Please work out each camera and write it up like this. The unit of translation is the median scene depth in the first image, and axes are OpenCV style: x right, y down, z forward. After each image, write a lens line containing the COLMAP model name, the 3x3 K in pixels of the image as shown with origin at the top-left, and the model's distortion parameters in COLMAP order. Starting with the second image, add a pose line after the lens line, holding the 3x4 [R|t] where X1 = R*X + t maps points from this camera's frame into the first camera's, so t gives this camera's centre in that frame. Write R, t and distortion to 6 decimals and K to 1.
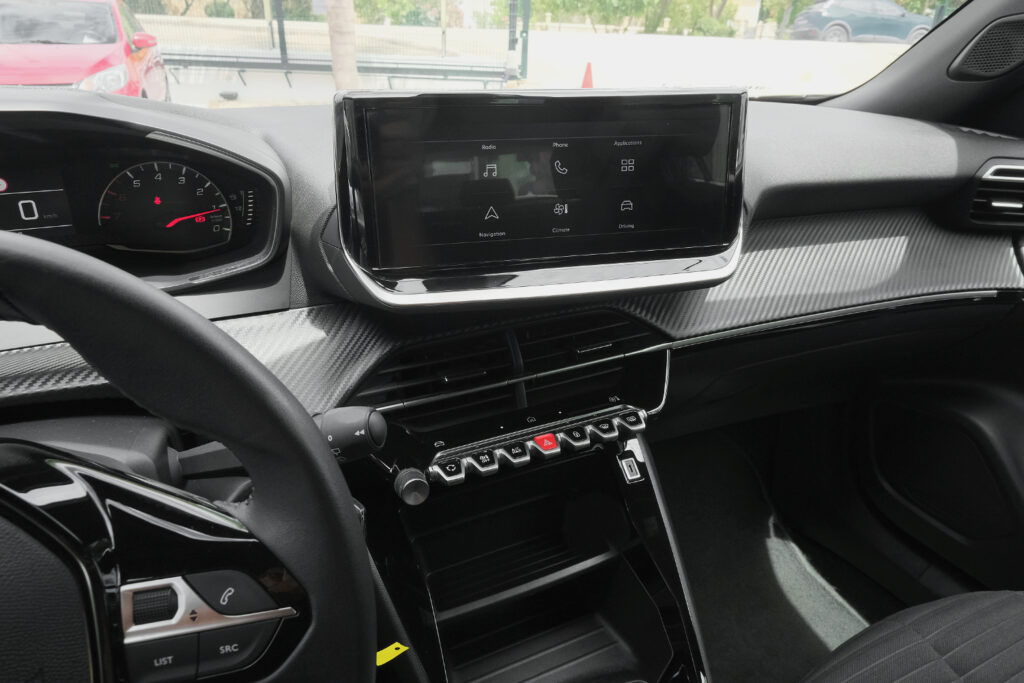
lens RADIAL K [[642.2, 0, 526.5], [0, 642.2, 330.8], [0, 0, 1]] dist [0.001513, 0.000494]
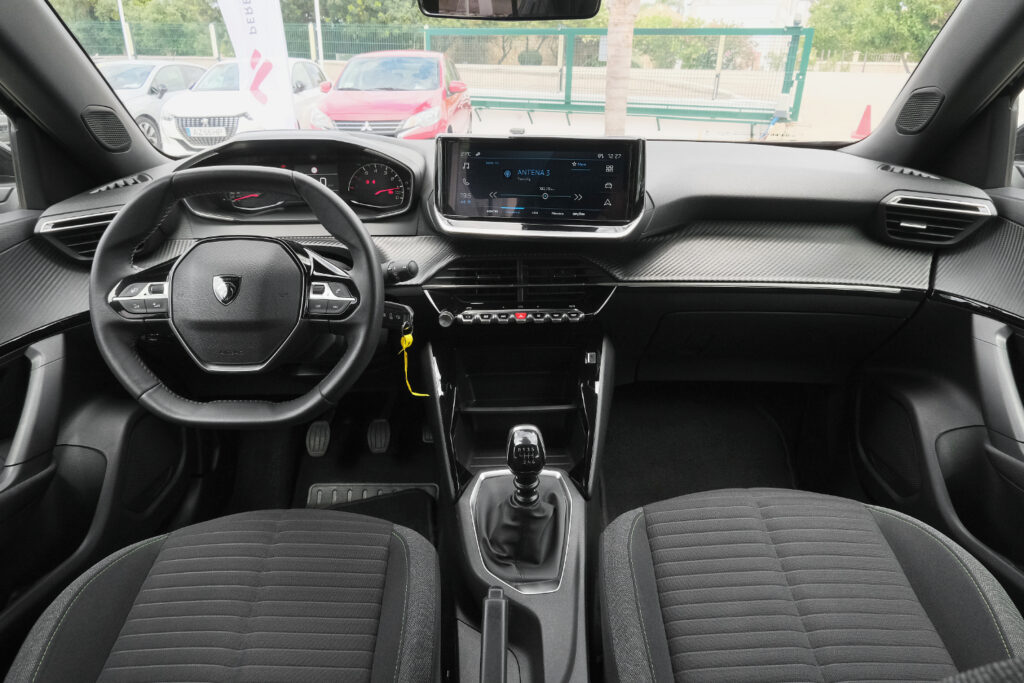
lens RADIAL K [[653.5, 0, 526.3], [0, 653.5, 341.8], [0, 0, 1]] dist [-0.001848, -0.001206]
pose [[0.912925, 0.143273, -0.382152, 0.083145], [-0.159950, 0.987052, -0.012049, 0.027984], [0.375478, 0.072125, 0.924021, -0.080952]]
